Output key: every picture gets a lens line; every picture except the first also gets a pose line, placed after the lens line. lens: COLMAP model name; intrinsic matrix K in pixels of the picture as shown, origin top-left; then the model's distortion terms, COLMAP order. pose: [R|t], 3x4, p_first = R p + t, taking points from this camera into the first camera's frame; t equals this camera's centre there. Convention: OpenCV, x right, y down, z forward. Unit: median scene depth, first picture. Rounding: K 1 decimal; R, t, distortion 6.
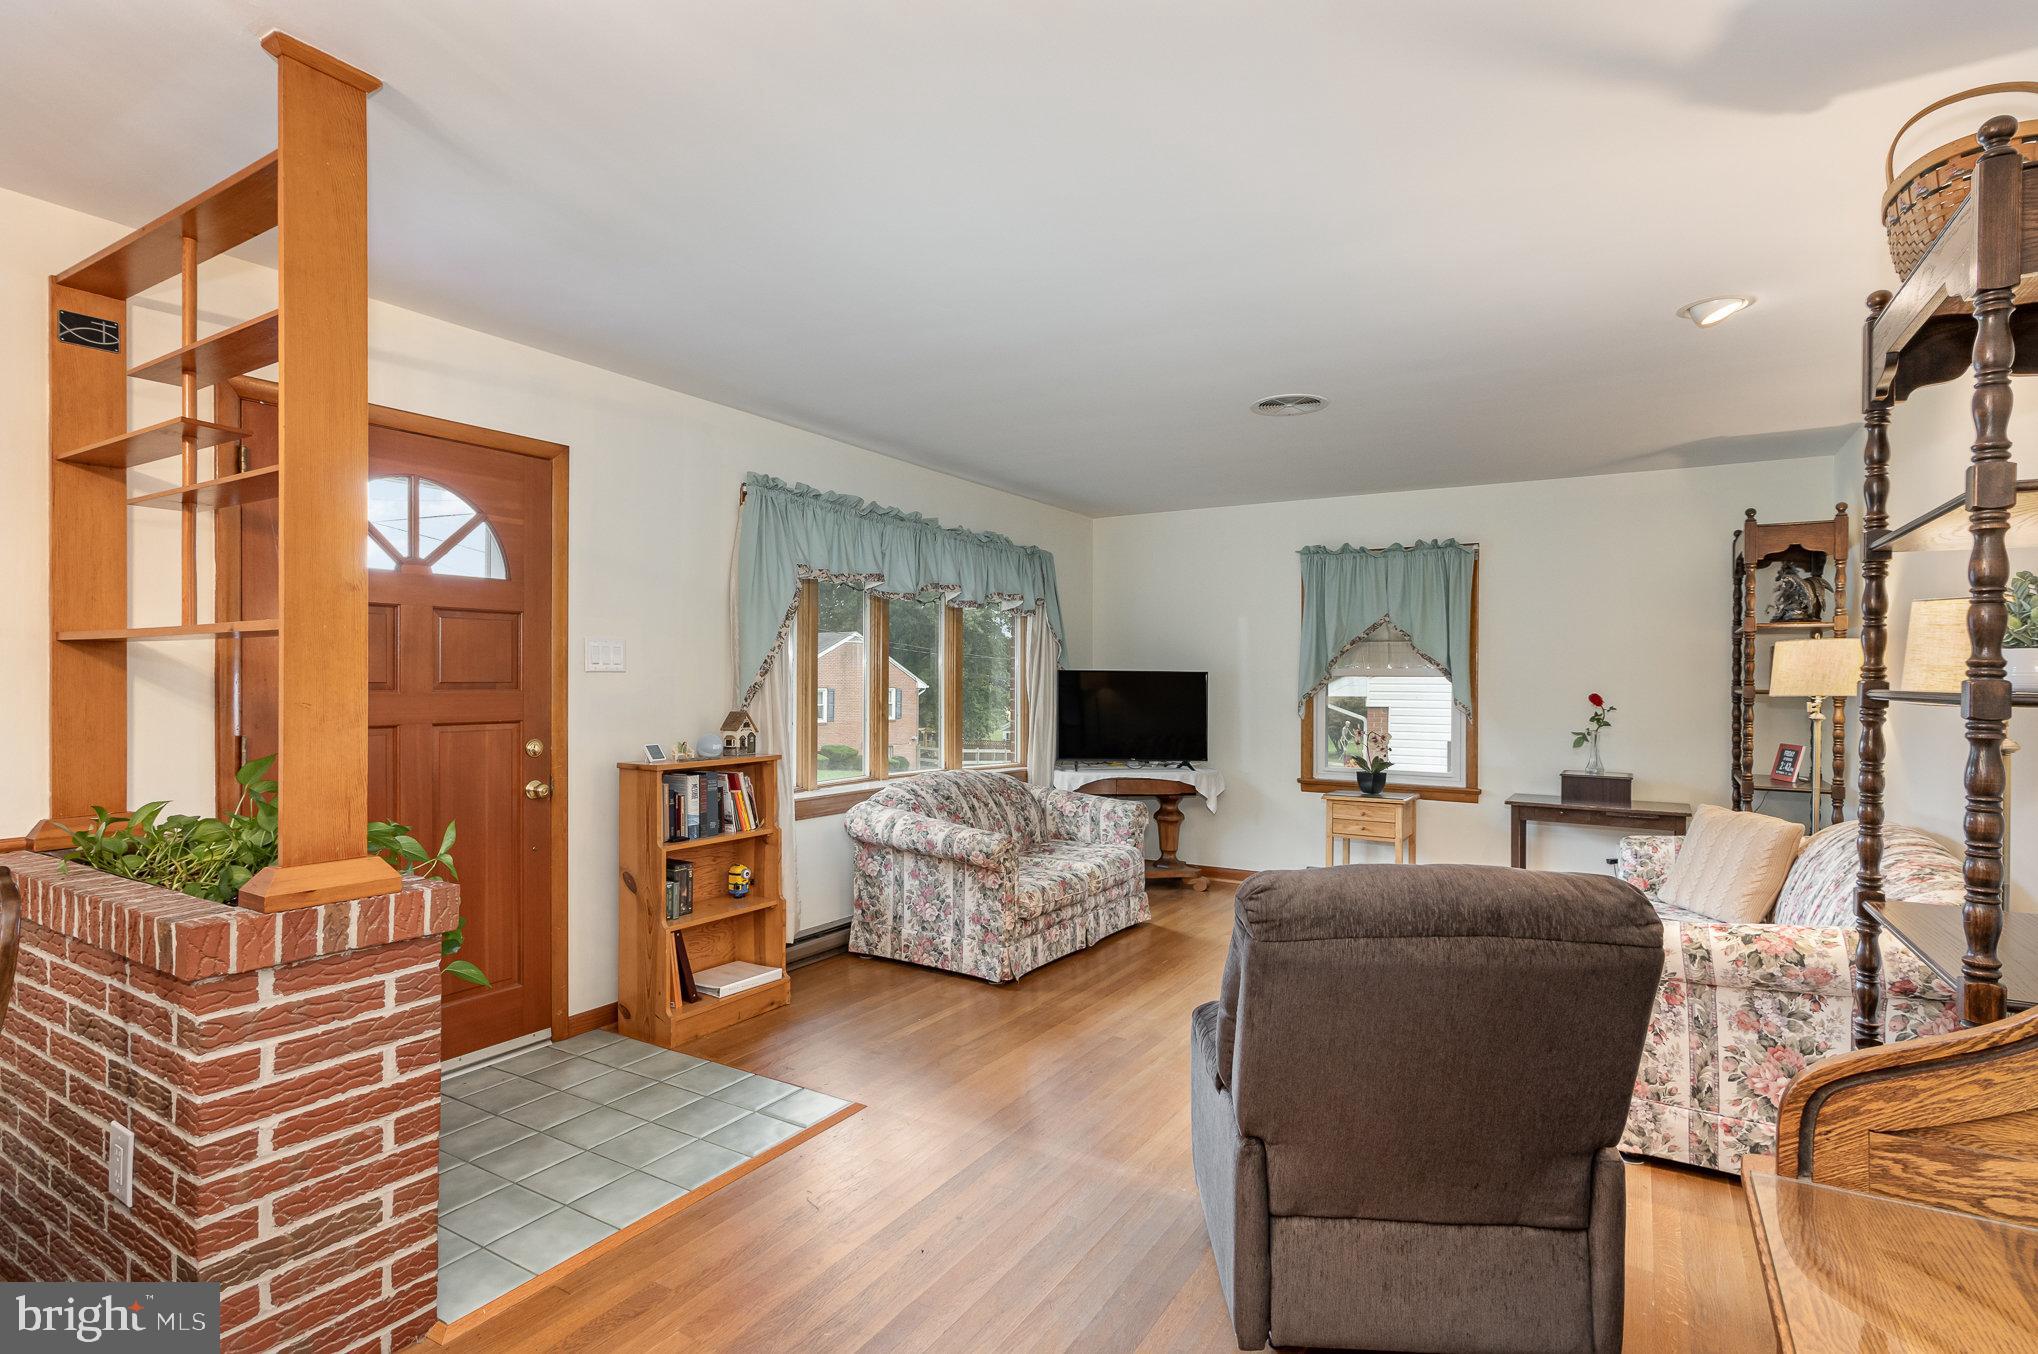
lens RADIAL K [[1006.9, 0, 1015.7], [0, 1006.9, 681.7], [0, 0, 1]] dist [-0.002757, 0.006976]
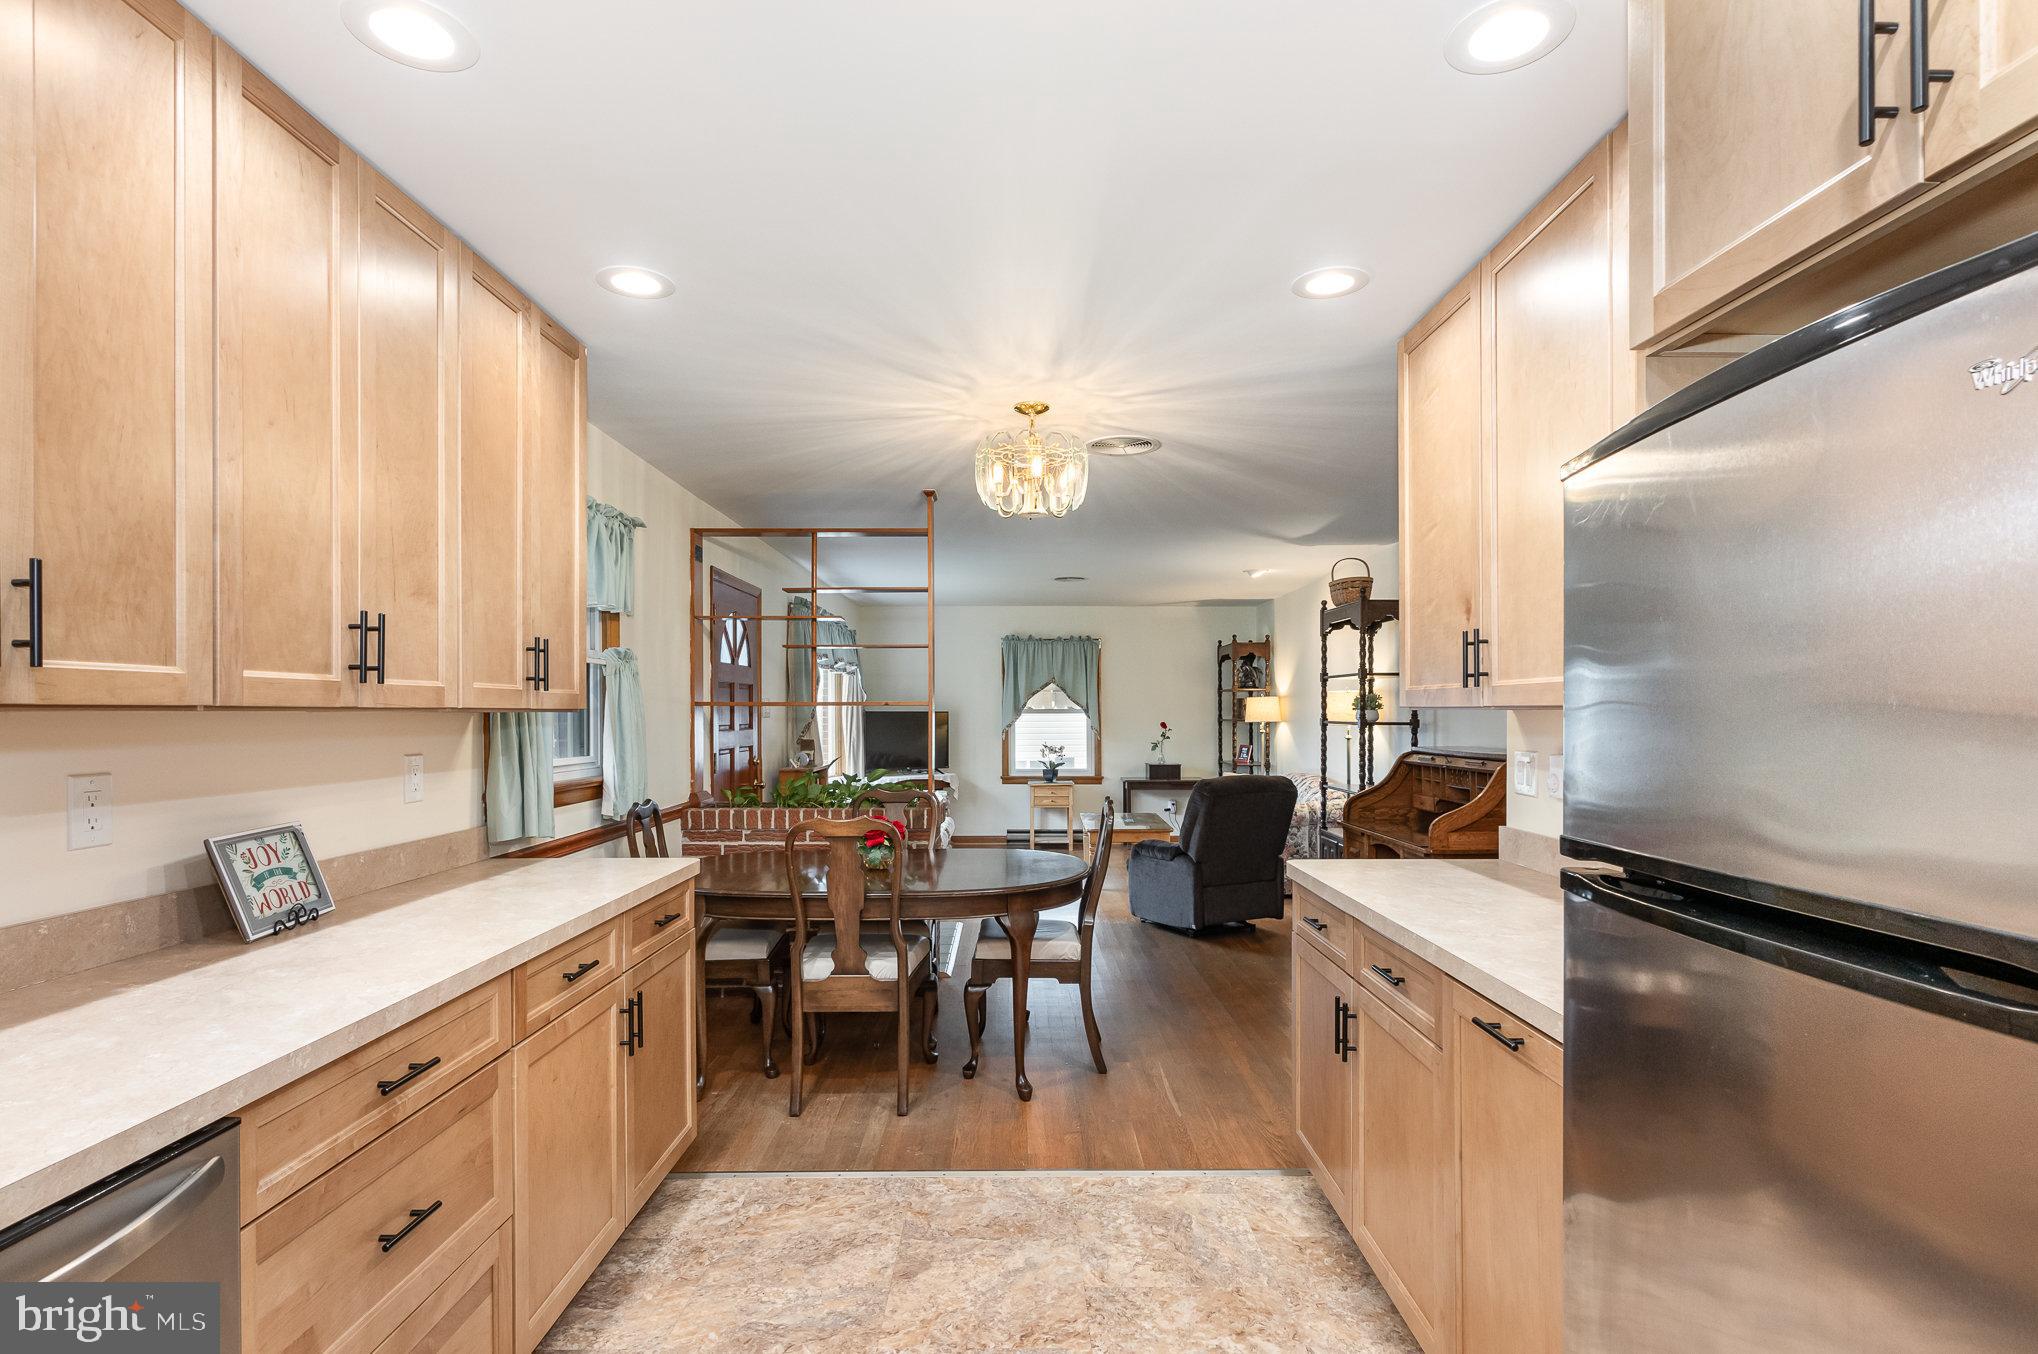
lens RADIAL K [[1015.8, 0, 1019.7], [0, 1015.8, 709.3], [0, 0, 1]] dist [-0.003350, 0.001306]
pose [[0.848885, -0.006025, 0.528543, -0.789325], [0.008022, 0.999967, -0.001485, -0.013922], [-0.528517, 0.005501, 0.848905, -0.584055]]
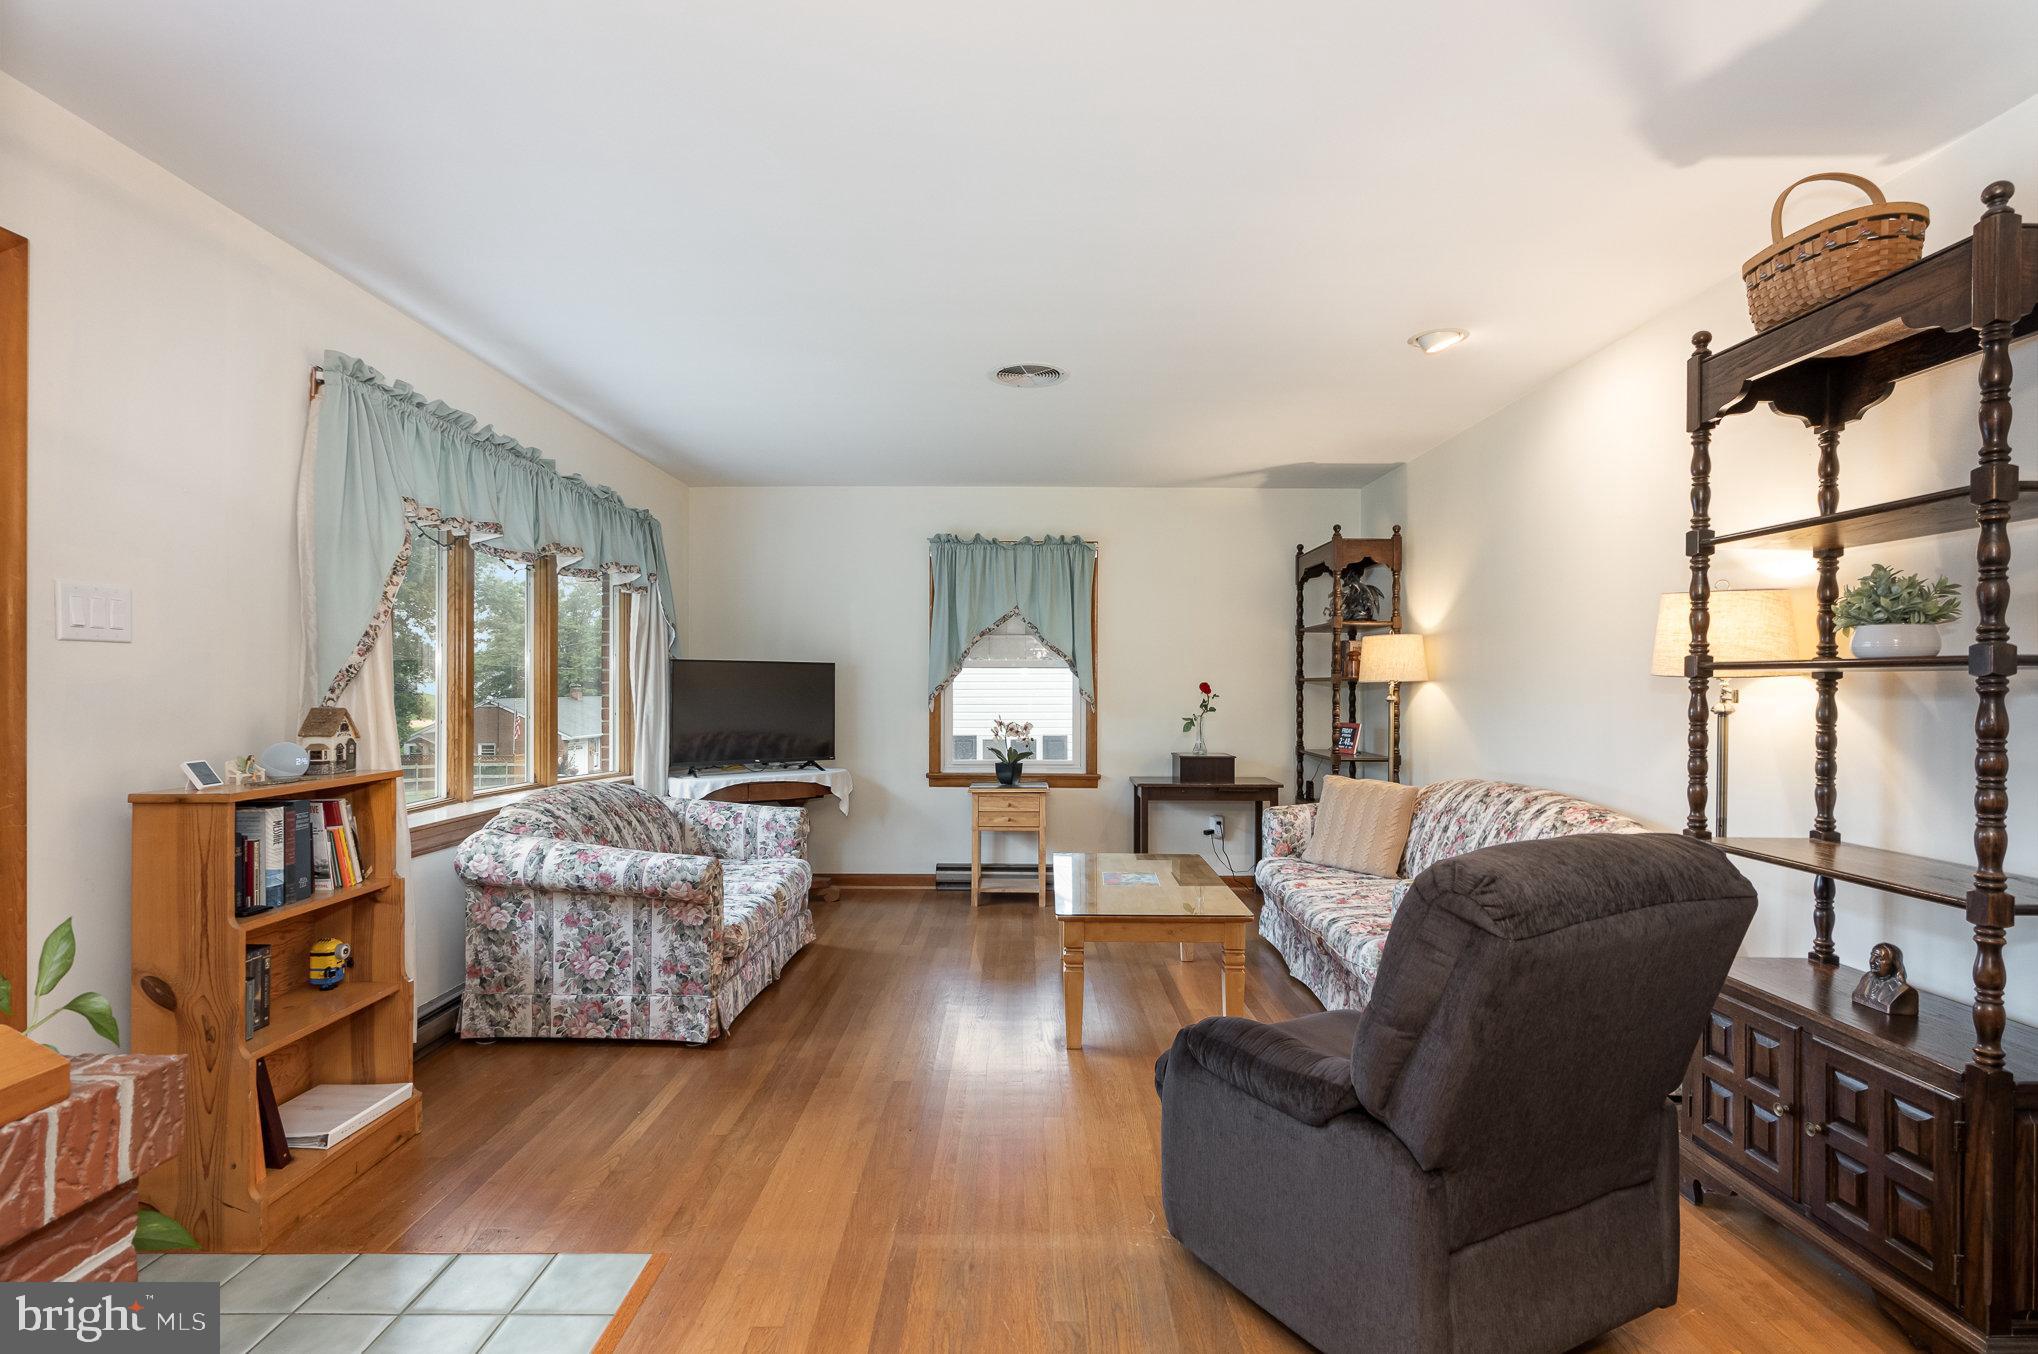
lens RADIAL K [[1006.9, 0, 1015.7], [0, 1006.9, 681.7], [0, 0, 1]] dist [-0.002757, 0.006976]
pose [[0.854508, -0.001910, 0.519434, -0.209071], [0.003018, 0.999995, -0.001288, 0.013189], [-0.519429, 0.002668, 0.854510, 0.177923]]
